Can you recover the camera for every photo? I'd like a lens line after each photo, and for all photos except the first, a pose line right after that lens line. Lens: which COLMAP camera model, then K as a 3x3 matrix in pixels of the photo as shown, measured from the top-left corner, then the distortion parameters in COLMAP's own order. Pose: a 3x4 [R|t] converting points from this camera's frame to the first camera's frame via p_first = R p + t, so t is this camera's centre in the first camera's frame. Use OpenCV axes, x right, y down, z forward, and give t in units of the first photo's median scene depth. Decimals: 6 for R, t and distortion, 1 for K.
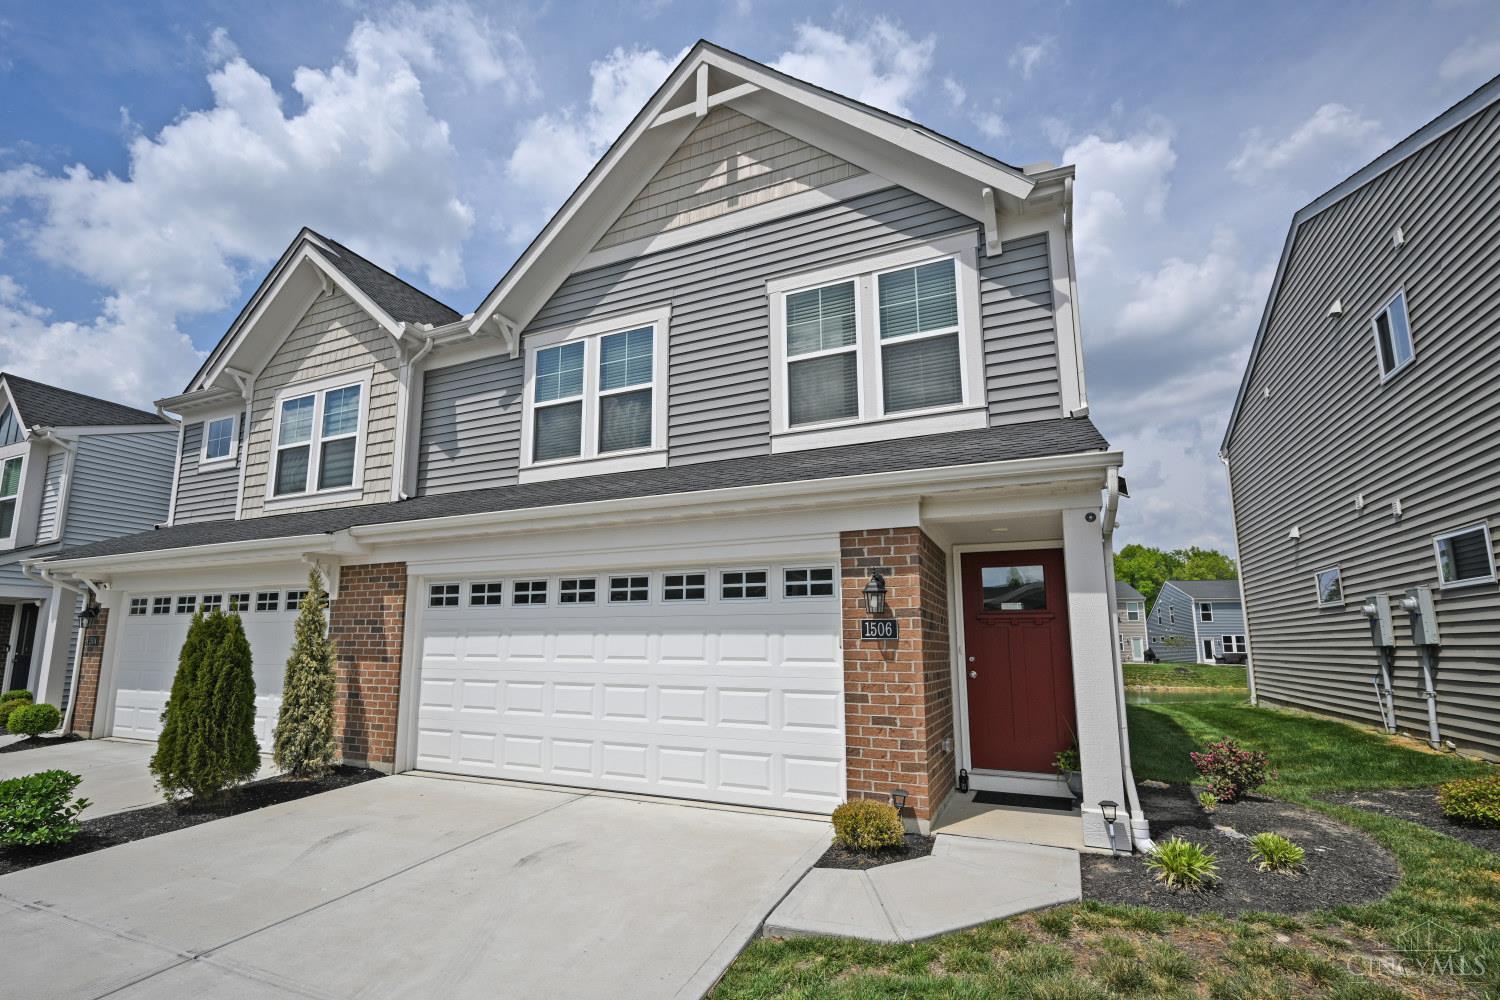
lens RADIAL K [[692.7, 0, 711.1], [0, 692.7, 536.9], [0, 0, 1]] dist [-0.000381, 0.000038]
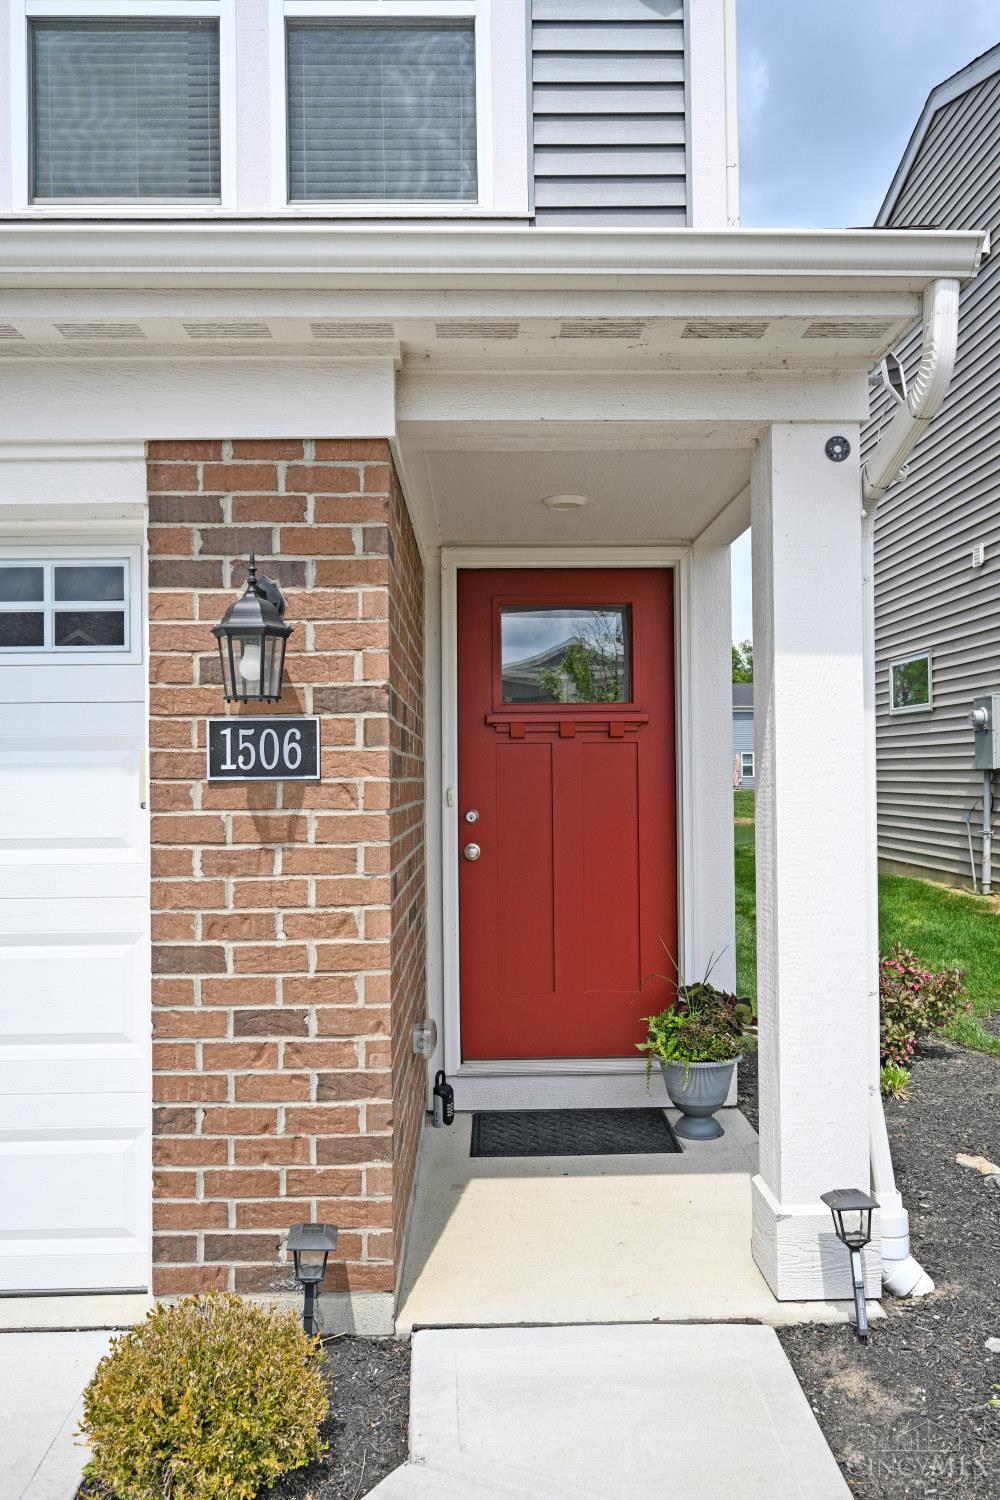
lens RADIAL K [[1062.5, 0, 500.0], [0, 1062.5, 750.0], [0, 0, 1]] dist [-0.001815, 0.000279]
pose [[0.893237, -0.005281, 0.449554, 0.116583], [-0.055270, 0.991056, 0.121460, 0.066267], [-0.446175, -0.133339, 0.884957, 0.504764]]
